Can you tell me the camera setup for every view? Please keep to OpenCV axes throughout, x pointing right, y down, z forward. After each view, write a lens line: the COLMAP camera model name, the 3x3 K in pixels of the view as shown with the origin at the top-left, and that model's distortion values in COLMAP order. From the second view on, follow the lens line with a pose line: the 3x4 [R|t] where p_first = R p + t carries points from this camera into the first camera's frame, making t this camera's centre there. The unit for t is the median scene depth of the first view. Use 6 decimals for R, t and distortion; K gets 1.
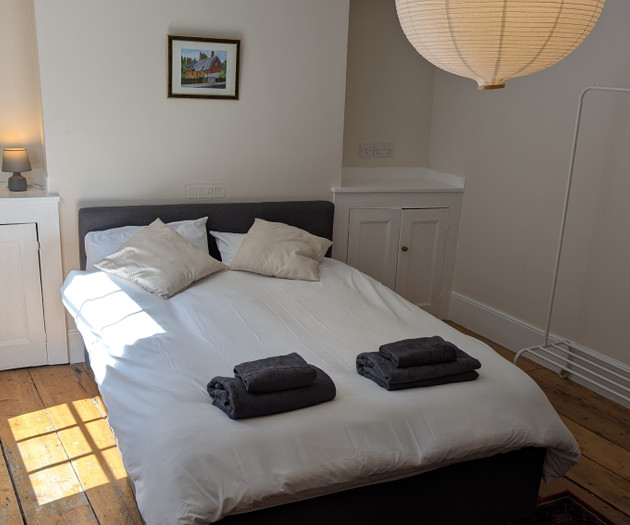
lens RADIAL K [[670.9, 0, 304.4], [0, 670.9, 269.5], [0, 0, 1]] dist [0.106438, -0.393607]
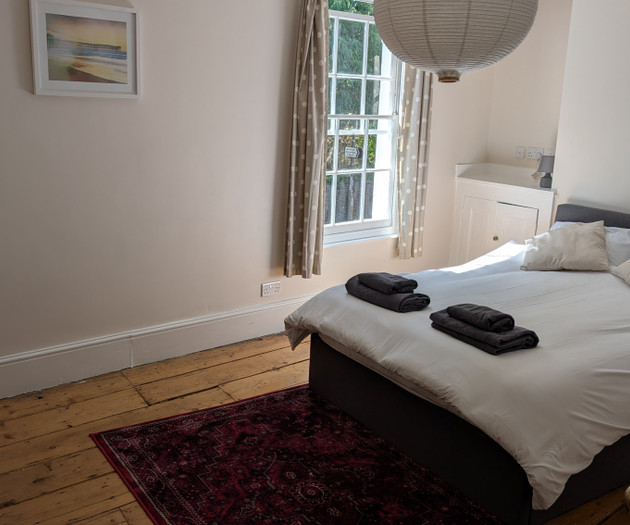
lens RADIAL K [[670.9, 0, 304.4], [0, 670.9, 269.5], [0, 0, 1]] dist [0.106438, -0.393607]
pose [[0.164791, 0.208928, -0.963947, 0.907418], [-0.303508, 0.940629, 0.151988, -0.022856], [0.938470, 0.267519, 0.218419, 0.355296]]
